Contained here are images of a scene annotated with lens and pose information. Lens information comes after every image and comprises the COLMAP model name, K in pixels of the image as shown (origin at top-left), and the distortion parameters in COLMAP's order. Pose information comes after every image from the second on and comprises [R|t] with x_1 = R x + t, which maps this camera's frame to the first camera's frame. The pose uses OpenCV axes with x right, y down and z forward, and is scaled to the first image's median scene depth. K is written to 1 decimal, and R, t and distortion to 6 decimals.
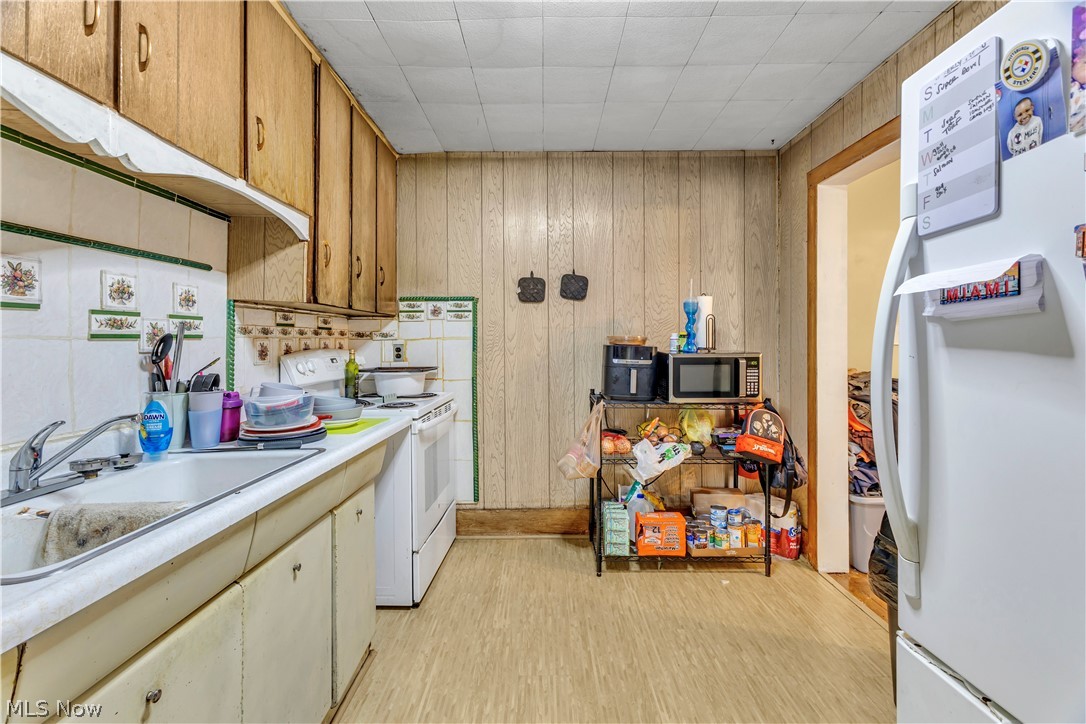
lens RADIAL K [[477.1, 0, 552.7], [0, 477.1, 340.3], [0, 0, 1]] dist [0.002241, -0.002252]
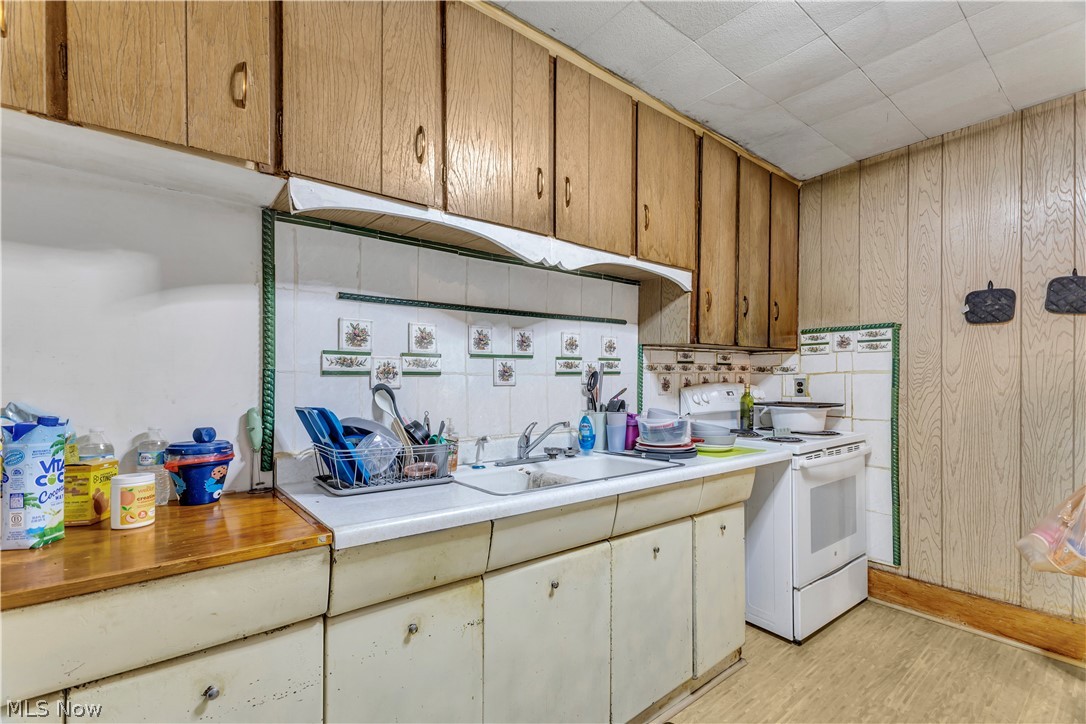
lens RADIAL K [[477.1, 0, 529.6], [0, 477.1, 382.8], [0, 0, 1]] dist [0.002241, -0.002252]
pose [[0.600015, 0.010231, -0.799923, 0.183796], [0.004186, 0.999864, 0.015928, -0.001410], [0.799978, -0.012906, 0.599891, -0.033911]]
